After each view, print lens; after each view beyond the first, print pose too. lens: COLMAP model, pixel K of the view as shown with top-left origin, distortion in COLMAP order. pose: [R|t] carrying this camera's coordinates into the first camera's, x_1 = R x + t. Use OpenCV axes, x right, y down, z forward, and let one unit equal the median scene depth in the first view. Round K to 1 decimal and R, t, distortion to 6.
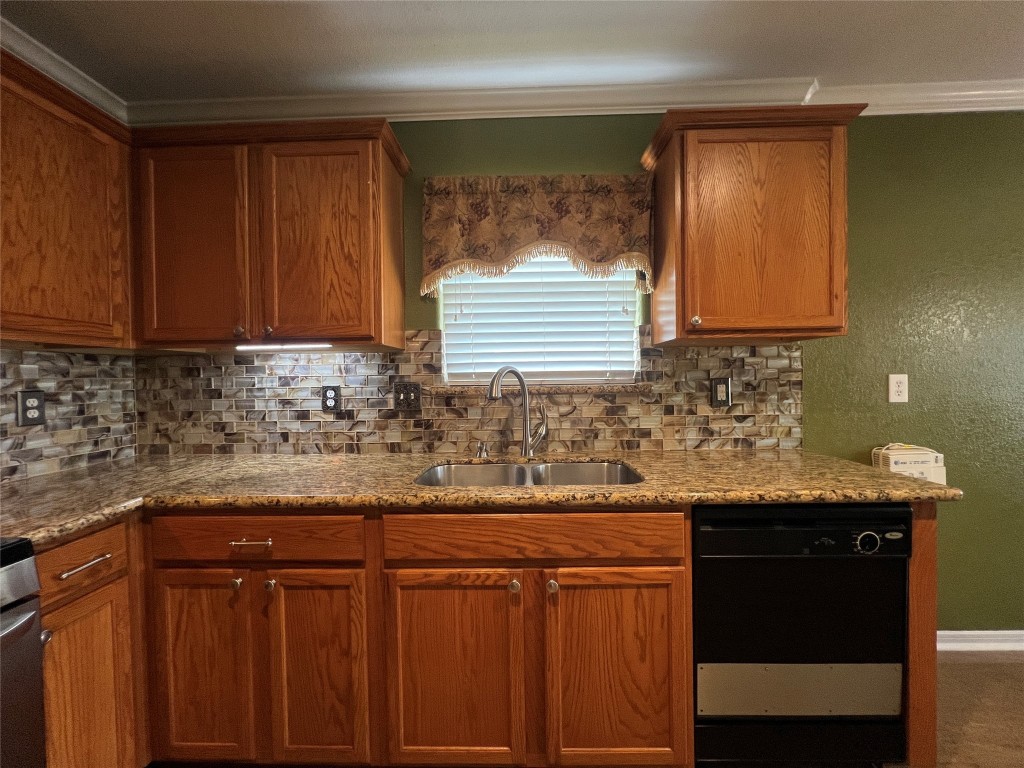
lens RADIAL K [[413.0, 0, 511.6], [0, 413.0, 382.2], [0, 0, 1]] dist [-0.006148, 0.001760]
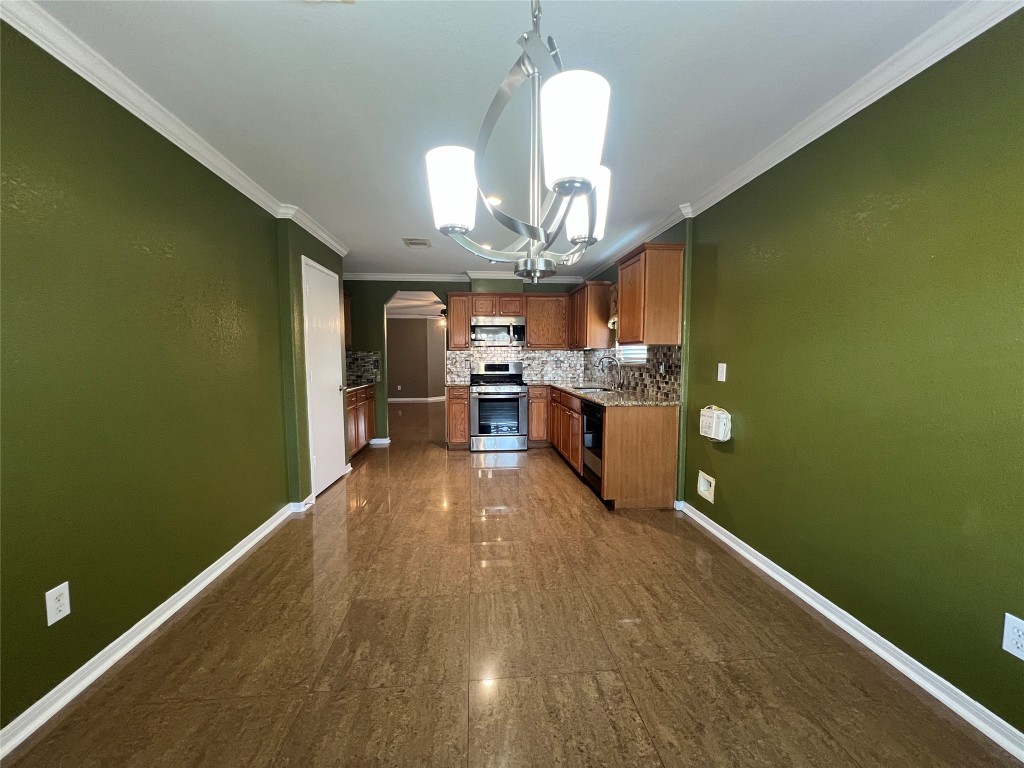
lens RADIAL K [[413.0, 0, 512.0], [0, 413.0, 382.1], [0, 0, 1]] dist [-0.006148, 0.001760]
pose [[0.120233, 0.078864, -0.989608, 2.548389], [-0.016004, 0.996864, 0.077498, -0.060791], [0.992617, 0.006520, 0.121118, 0.007609]]
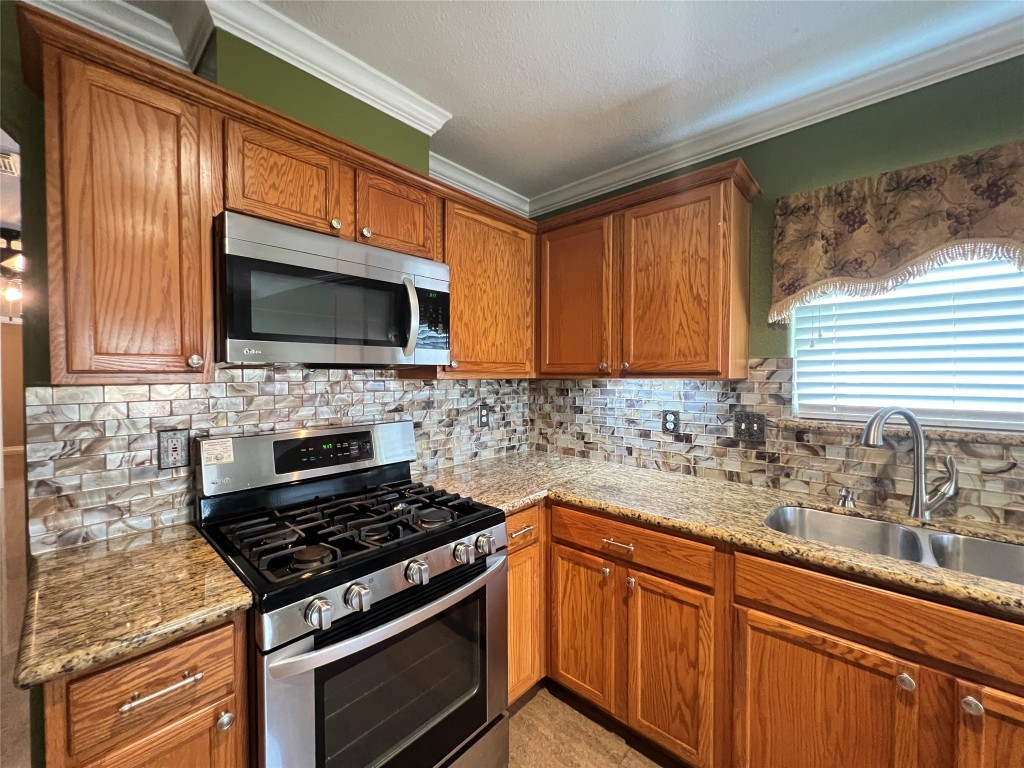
lens RADIAL K [[413.0, 0, 511.8], [0, 413.0, 382.5], [0, 0, 1]] dist [-0.006148, 0.001760]
pose [[0.758730, 0.026251, -0.650876, -0.049228], [-0.020648, 0.999655, 0.016249, -0.077926], [0.651077, 0.001110, 0.759011, -0.112358]]
